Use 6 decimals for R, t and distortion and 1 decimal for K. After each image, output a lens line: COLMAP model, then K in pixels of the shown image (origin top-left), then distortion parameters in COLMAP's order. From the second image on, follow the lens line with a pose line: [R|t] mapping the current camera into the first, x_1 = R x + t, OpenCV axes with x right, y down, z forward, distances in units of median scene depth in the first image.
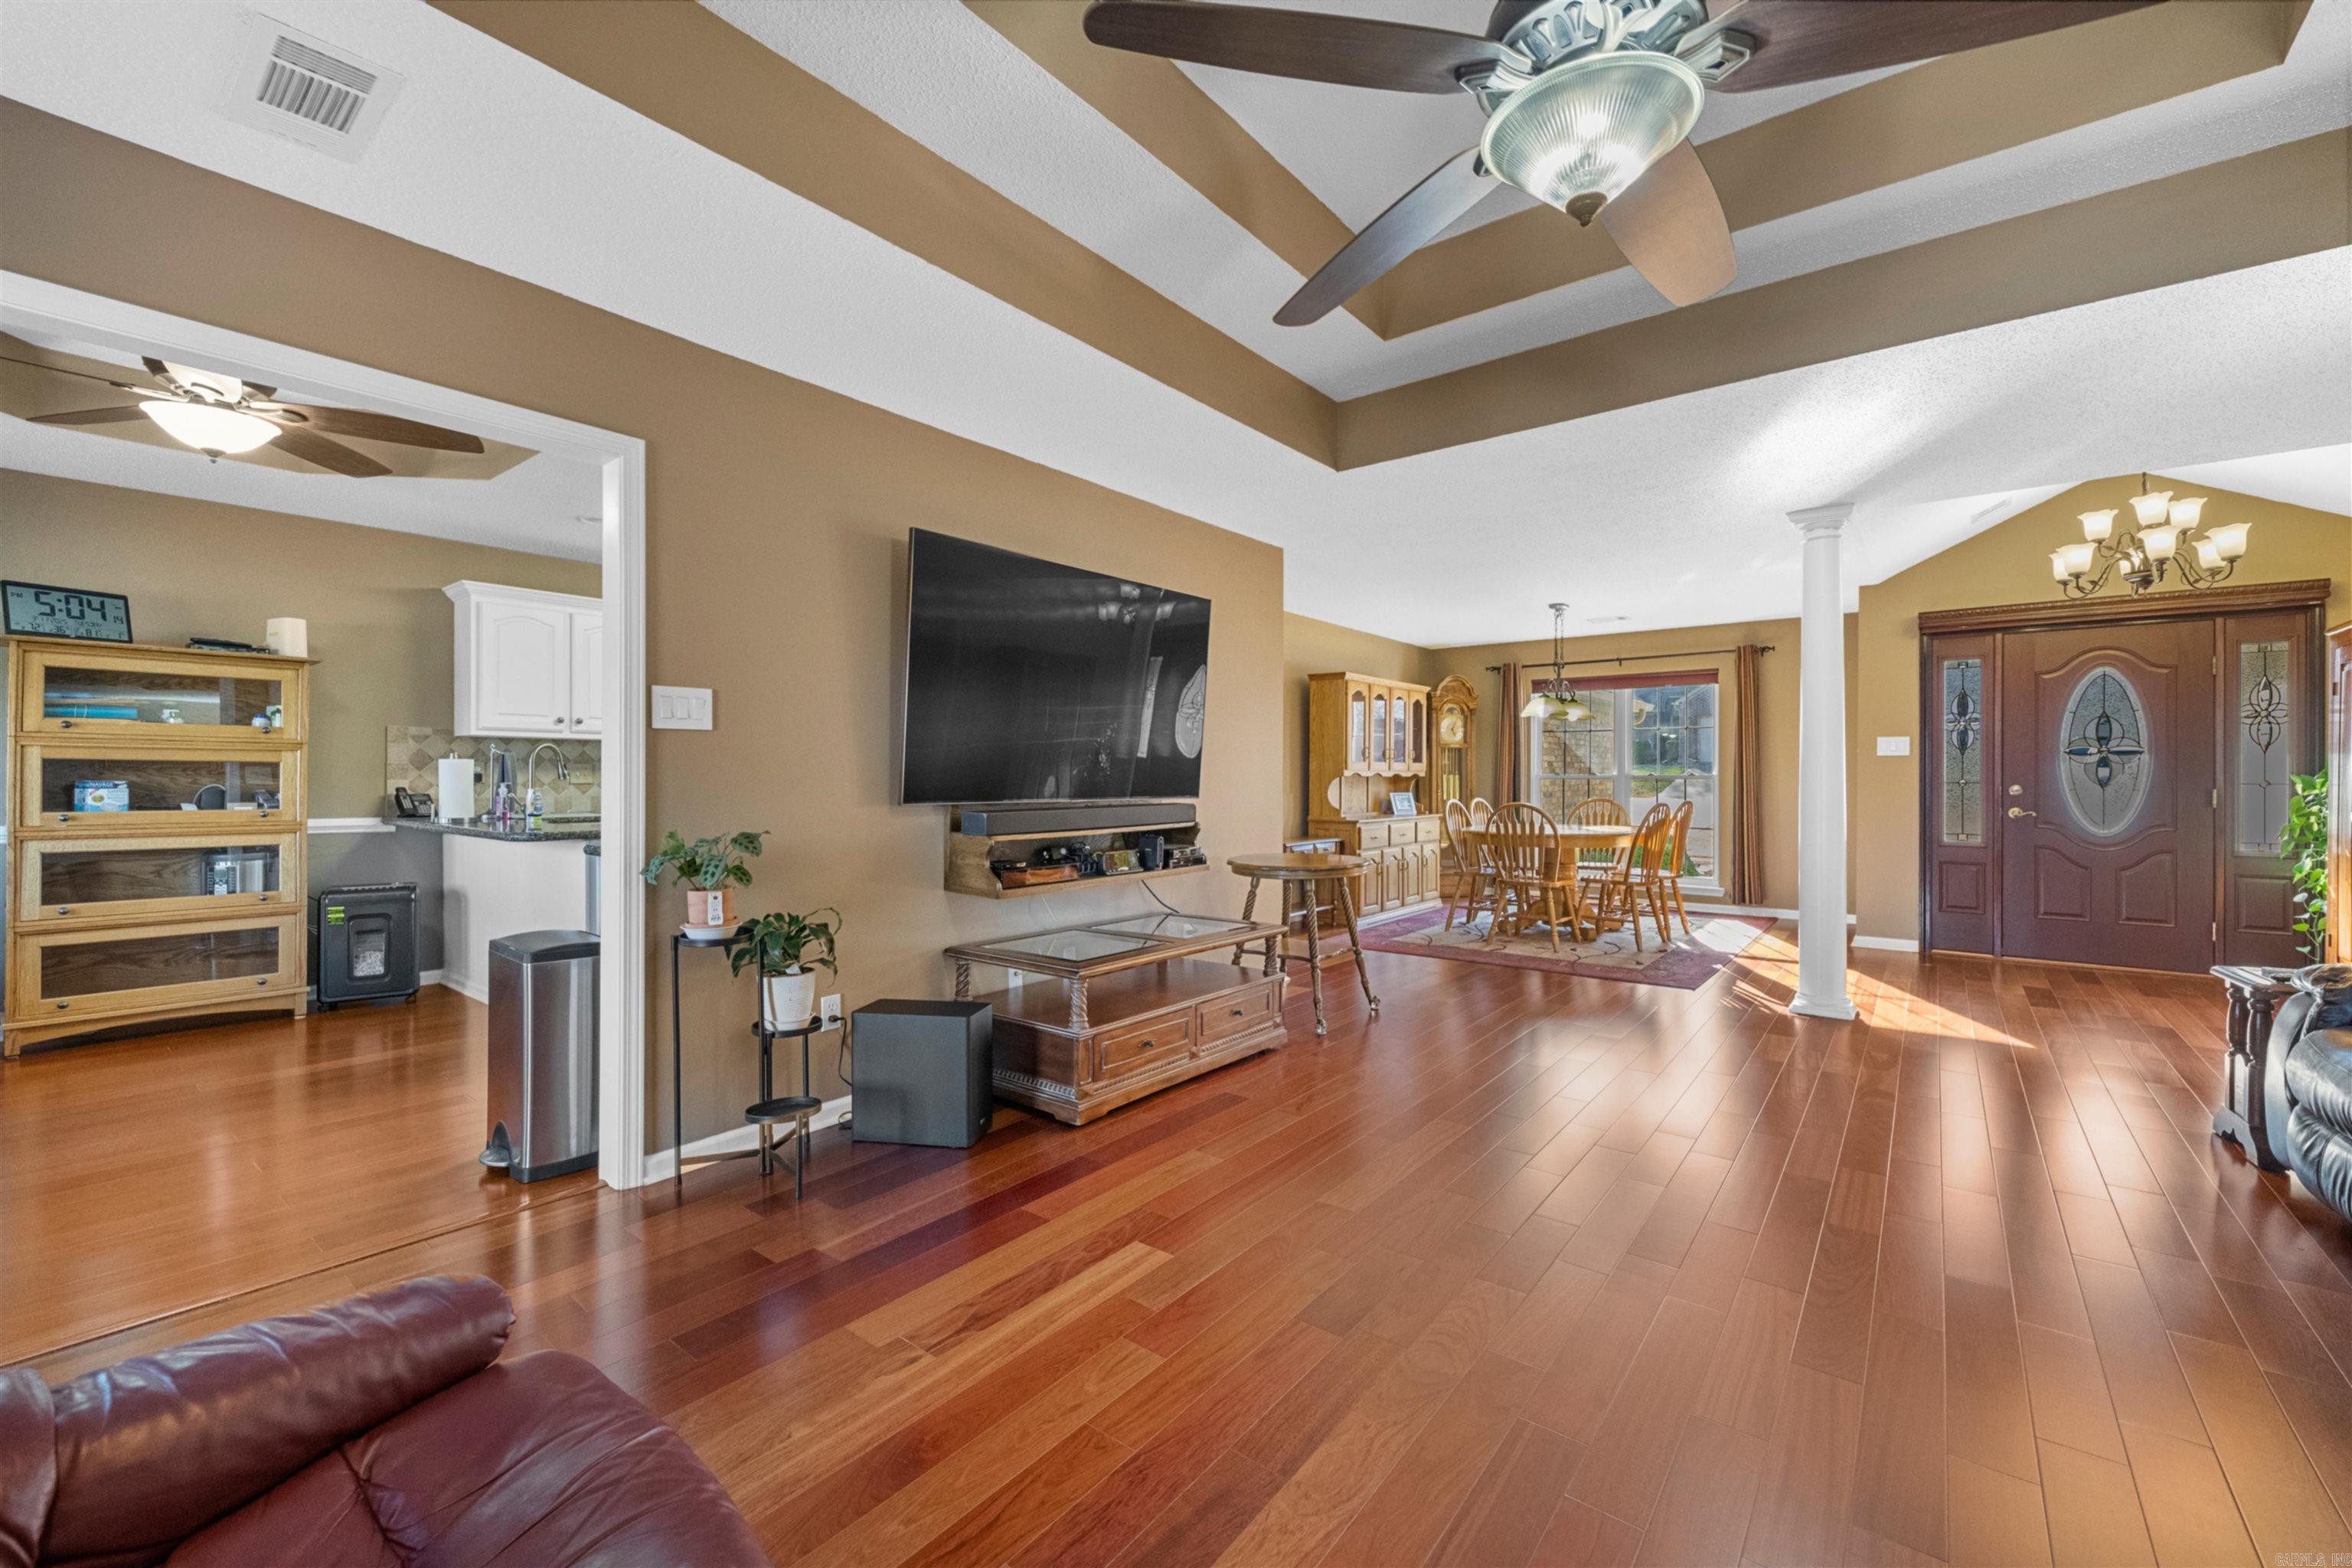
lens RADIAL K [[970.0, 0, 1180.5], [0, 970.0, 780.2], [0, 0, 1]] dist [0.006989, -0.004254]
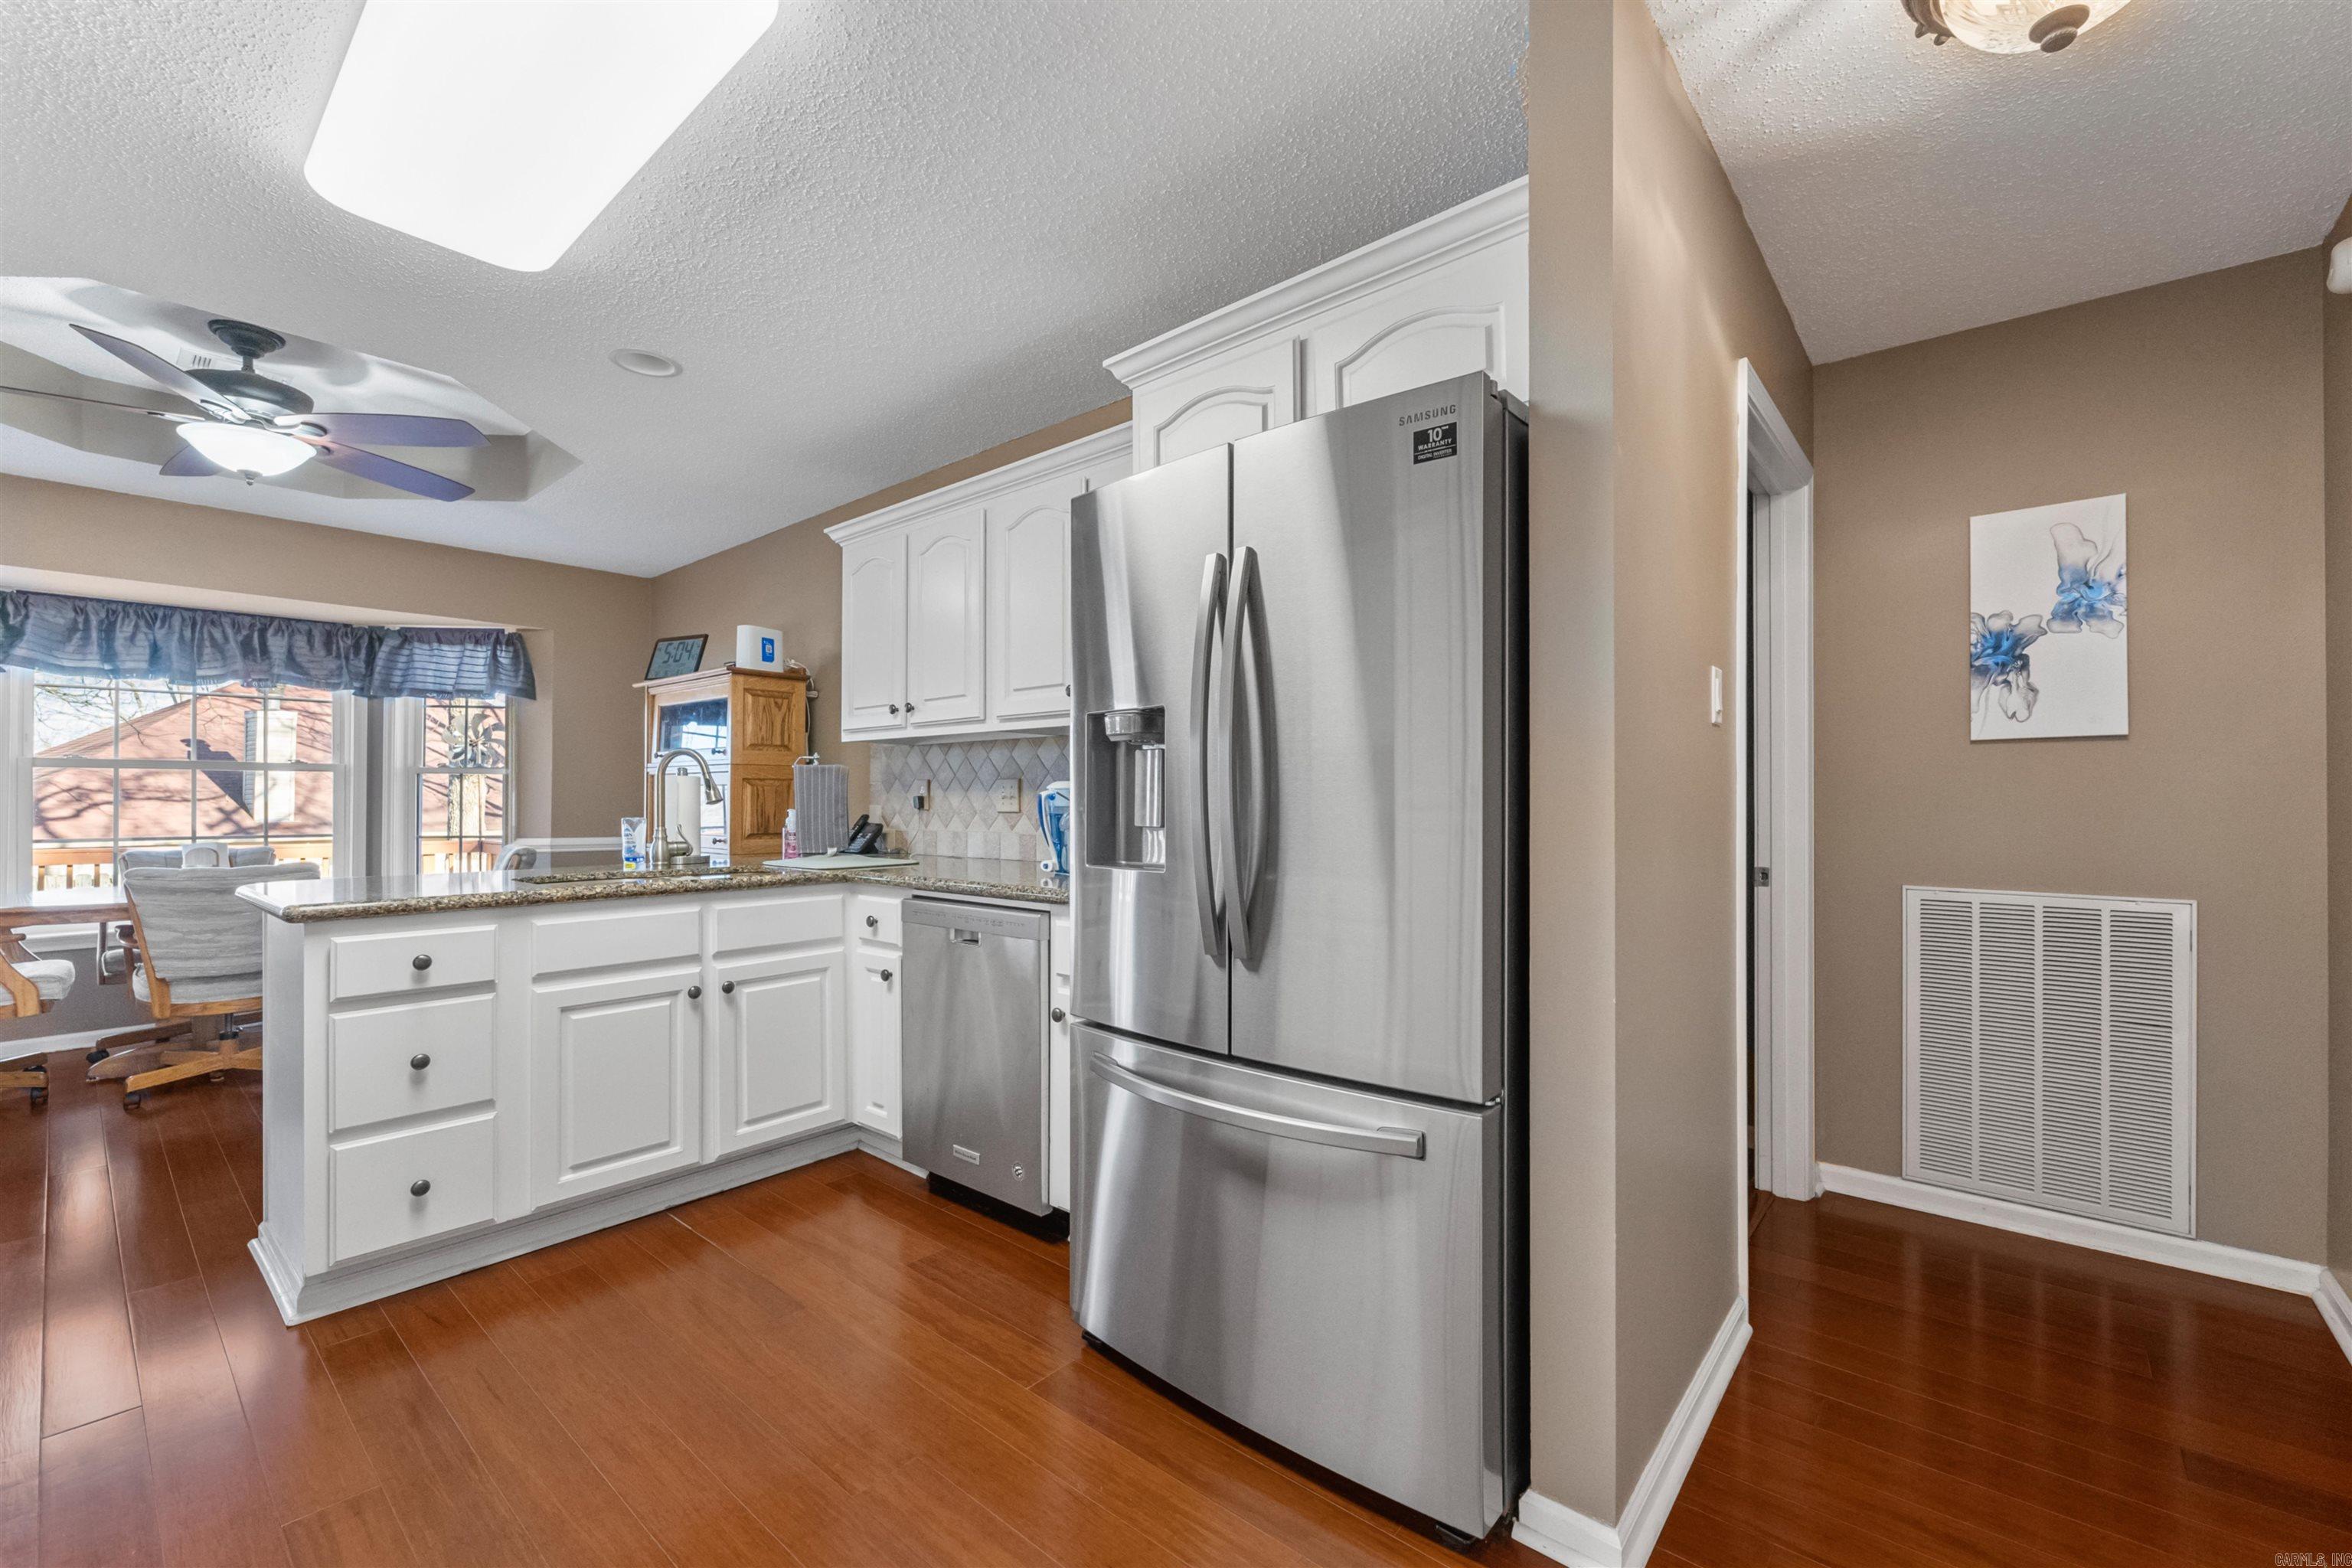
lens RADIAL K [[970.0, 0, 1174.4], [0, 970.0, 793.6], [0, 0, 1]] dist [0.006989, -0.004254]
pose [[-0.059417, -0.009869, -0.998184, -0.032956], [-0.005109, 0.999941, -0.009583, -0.003331], [0.998220, 0.004530, -0.059464, 1.464561]]
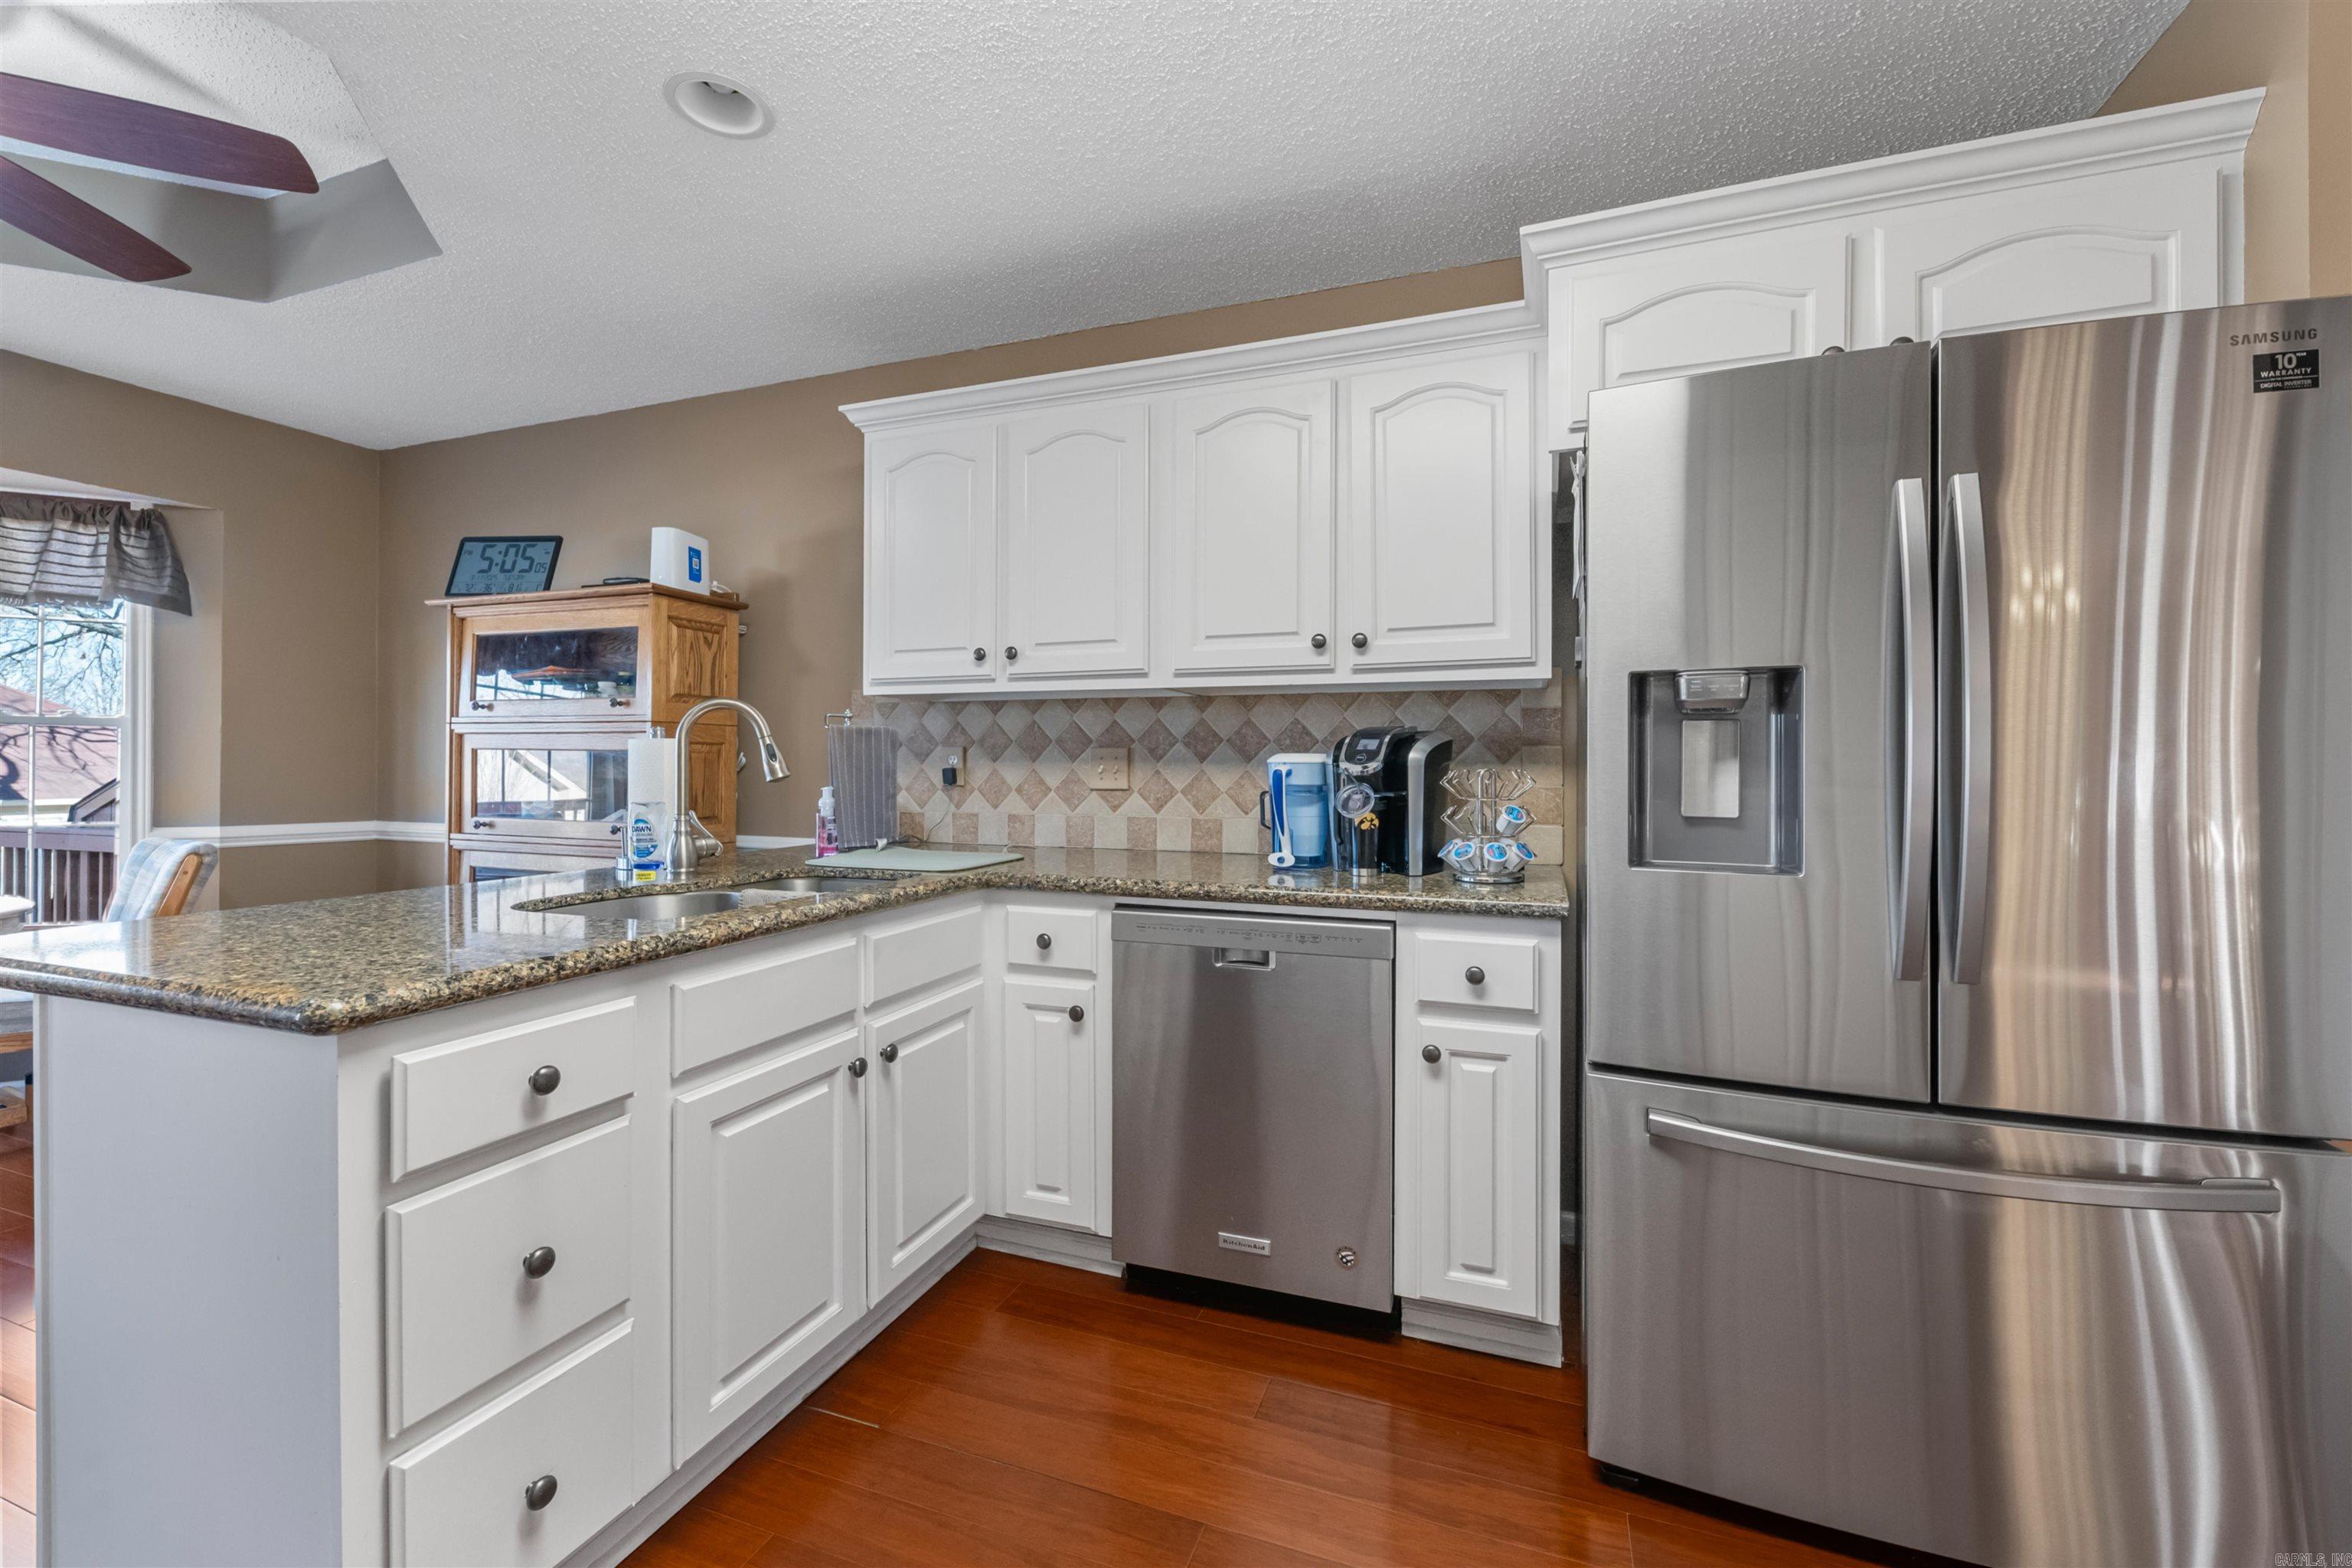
lens RADIAL K [[970.0, 0, 1174.9], [0, 970.0, 766.1], [0, 0, 1]] dist [0.006989, -0.004254]
pose [[0.295661, -0.002335, -0.955290, -0.192597], [-0.007929, 0.999957, -0.004898, -0.007496], [0.955260, 0.009023, 0.295630, 1.144741]]
